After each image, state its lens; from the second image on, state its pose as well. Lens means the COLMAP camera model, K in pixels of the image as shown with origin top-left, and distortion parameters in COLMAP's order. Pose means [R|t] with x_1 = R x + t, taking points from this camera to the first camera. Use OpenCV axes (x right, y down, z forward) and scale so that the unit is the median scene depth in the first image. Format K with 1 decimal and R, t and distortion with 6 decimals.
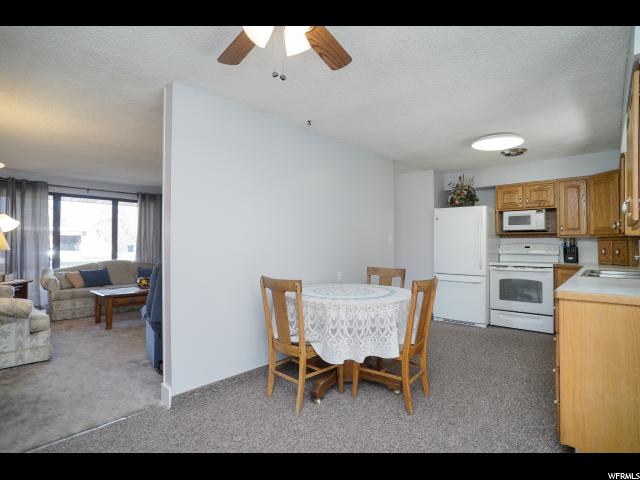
lens RADIAL K [[336.5, 0, 322.1], [0, 336.5, 240.7], [0, 0, 1]] dist [-0.029141, 0.004942]
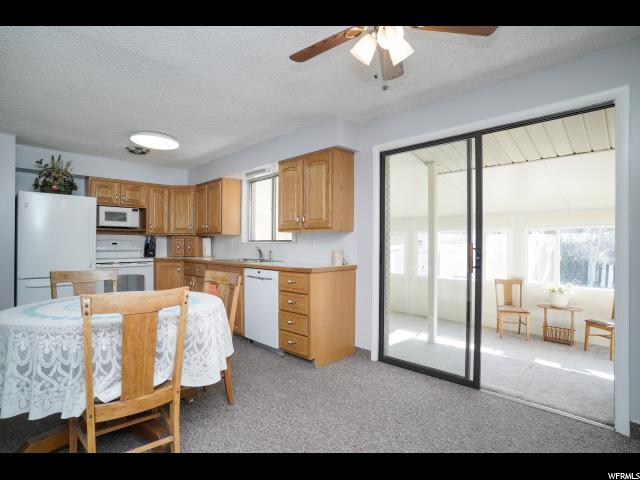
lens RADIAL K [[336.5, 0, 318.1], [0, 336.5, 244.4], [0, 0, 1]] dist [-0.029141, 0.004942]
pose [[0.080660, -0.001458, 0.996741, -0.359182], [-0.014161, 0.999896, 0.002609, 0.010844], [-0.996641, -0.014325, 0.080631, 0.322663]]
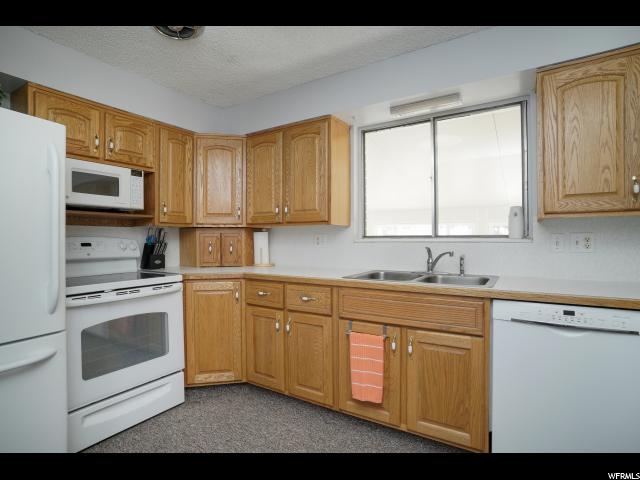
lens RADIAL K [[336.5, 0, 317.6], [0, 336.5, 241.3], [0, 0, 1]] dist [-0.029141, 0.004942]
pose [[-0.153704, -0.006509, 0.988096, 0.114687], [-0.006219, 0.999965, 0.005620, 0.009947], [-0.988097, -0.005282, -0.153739, 0.795710]]
